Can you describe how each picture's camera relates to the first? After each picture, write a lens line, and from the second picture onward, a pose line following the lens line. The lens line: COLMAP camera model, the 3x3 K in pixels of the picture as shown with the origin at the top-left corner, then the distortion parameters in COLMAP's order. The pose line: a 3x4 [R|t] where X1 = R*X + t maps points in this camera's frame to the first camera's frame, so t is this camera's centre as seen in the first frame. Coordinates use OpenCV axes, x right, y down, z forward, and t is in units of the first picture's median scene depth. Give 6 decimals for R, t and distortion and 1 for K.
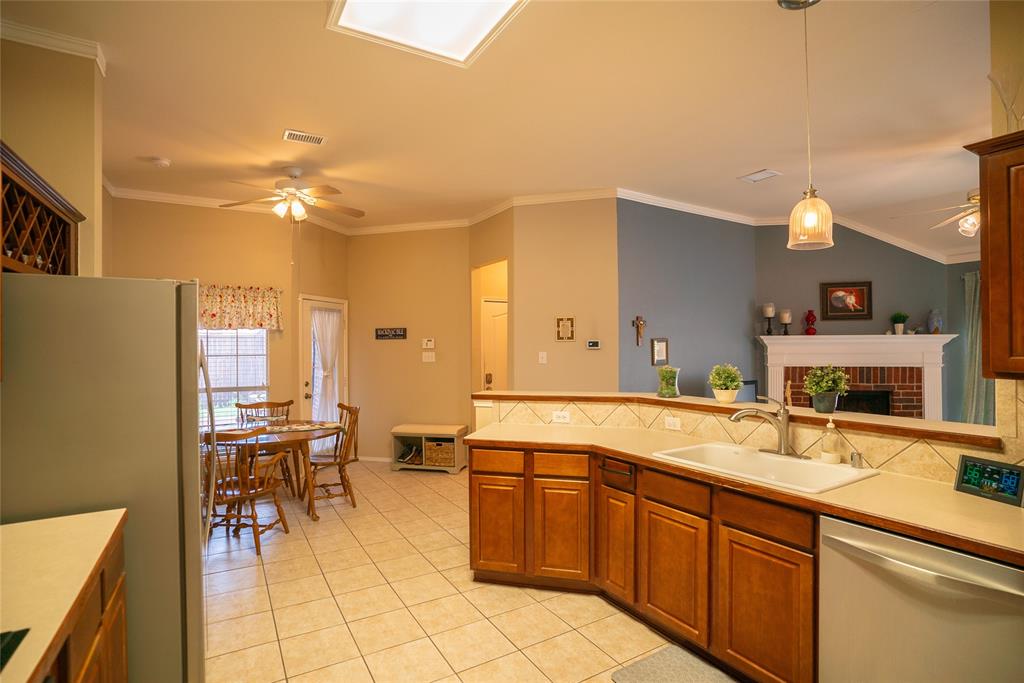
lens RADIAL K [[504.1, 0, 510.9], [0, 504.1, 339.9], [0, 0, 1]] dist [-0.083001, 0.039783]
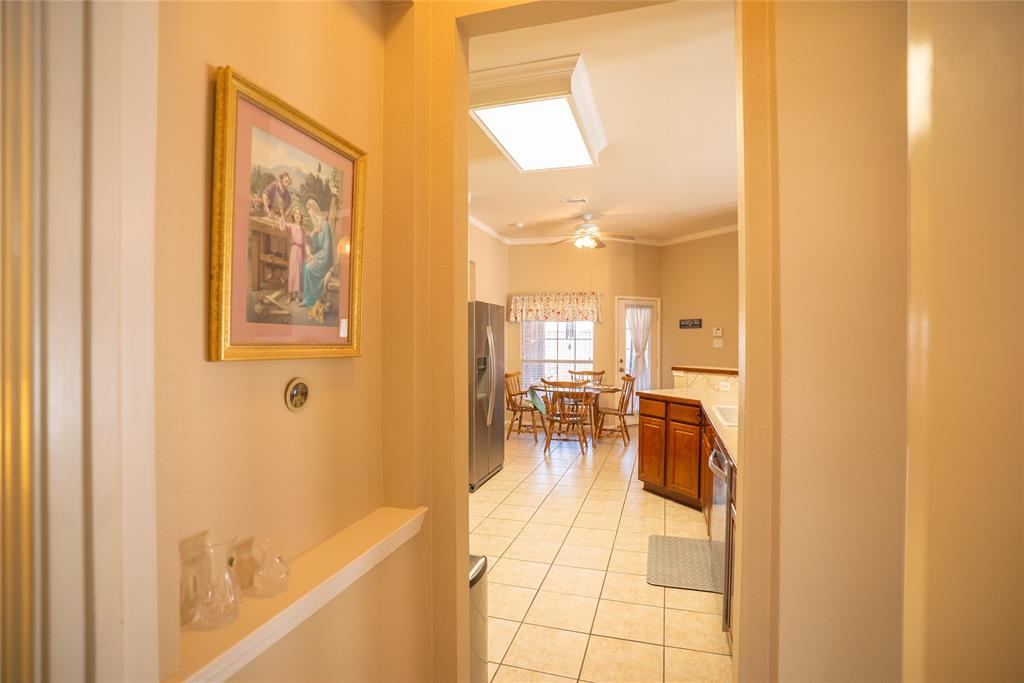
lens RADIAL K [[504.1, 0, 510.9], [0, 504.1, 339.9], [0, 0, 1]] dist [-0.083001, 0.039783]
pose [[0.673426, 0.012227, -0.739154, 0.542511], [-0.001092, 0.999879, 0.015545, 0.012429], [0.739254, -0.009661, 0.673357, -0.209511]]
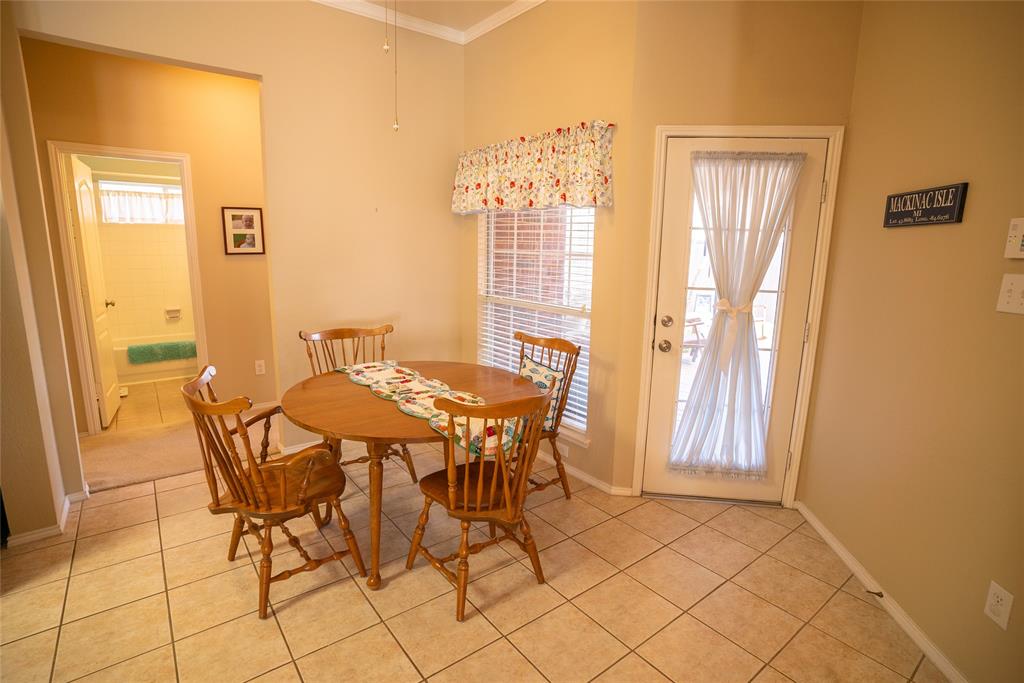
lens RADIAL K [[500.2, 0, 507.7], [0, 500.2, 340.7], [0, 0, 1]] dist [-0.070483, 0.028507]
pose [[0.121134, 0.193593, -0.973575, 0.055144], [-0.014429, 0.981037, 0.193281, 0.021782], [0.992531, -0.009365, 0.121630, 1.051637]]
